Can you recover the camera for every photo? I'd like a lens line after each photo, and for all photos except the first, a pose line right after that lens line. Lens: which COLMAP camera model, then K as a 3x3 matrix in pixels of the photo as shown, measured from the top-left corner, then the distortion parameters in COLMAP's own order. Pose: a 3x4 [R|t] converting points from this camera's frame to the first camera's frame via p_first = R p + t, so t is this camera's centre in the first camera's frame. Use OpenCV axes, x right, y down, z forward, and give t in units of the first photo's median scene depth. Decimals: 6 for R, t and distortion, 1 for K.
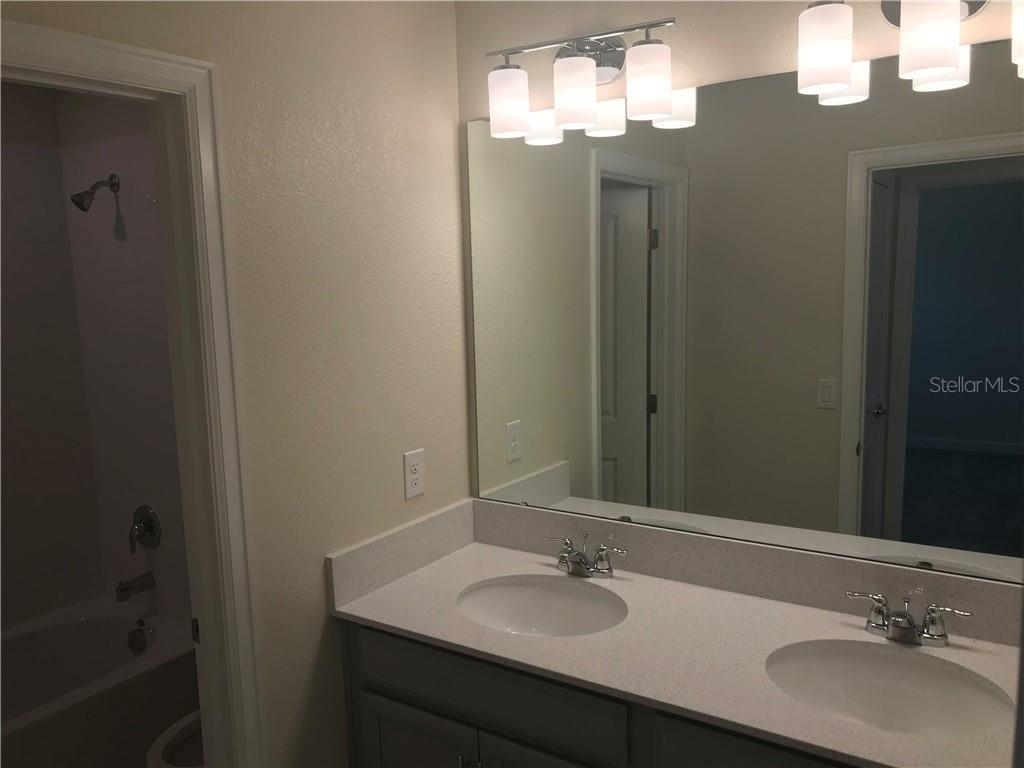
lens RADIAL K [[833.9, 0, 512.0], [0, 833.9, 384.0], [0, 0, 1]] dist [0.069300, -0.131572]
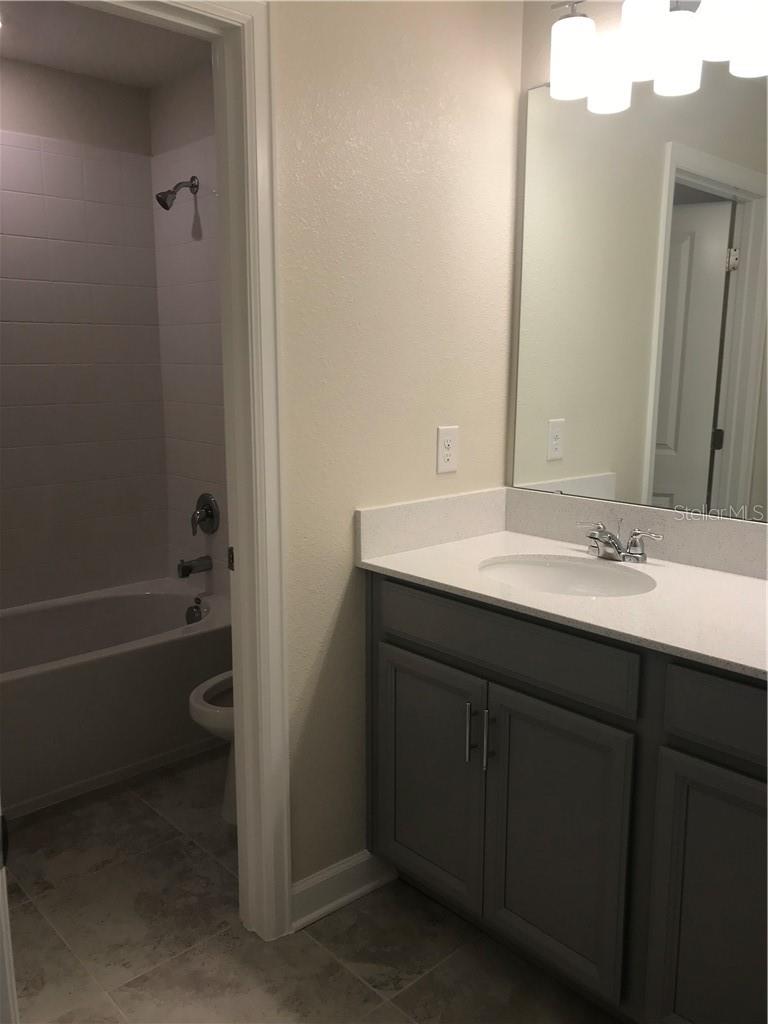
lens RADIAL K [[836.5, 0, 384.0], [0, 836.5, 512.0], [0, 0, 1]] dist [0.010826, 0.006667]
pose [[0.971462, 0.073063, -0.225662, 0.036785], [-0.062578, 0.996617, 0.053282, 0.122958], [0.228792, -0.037640, 0.972747, 0.007351]]
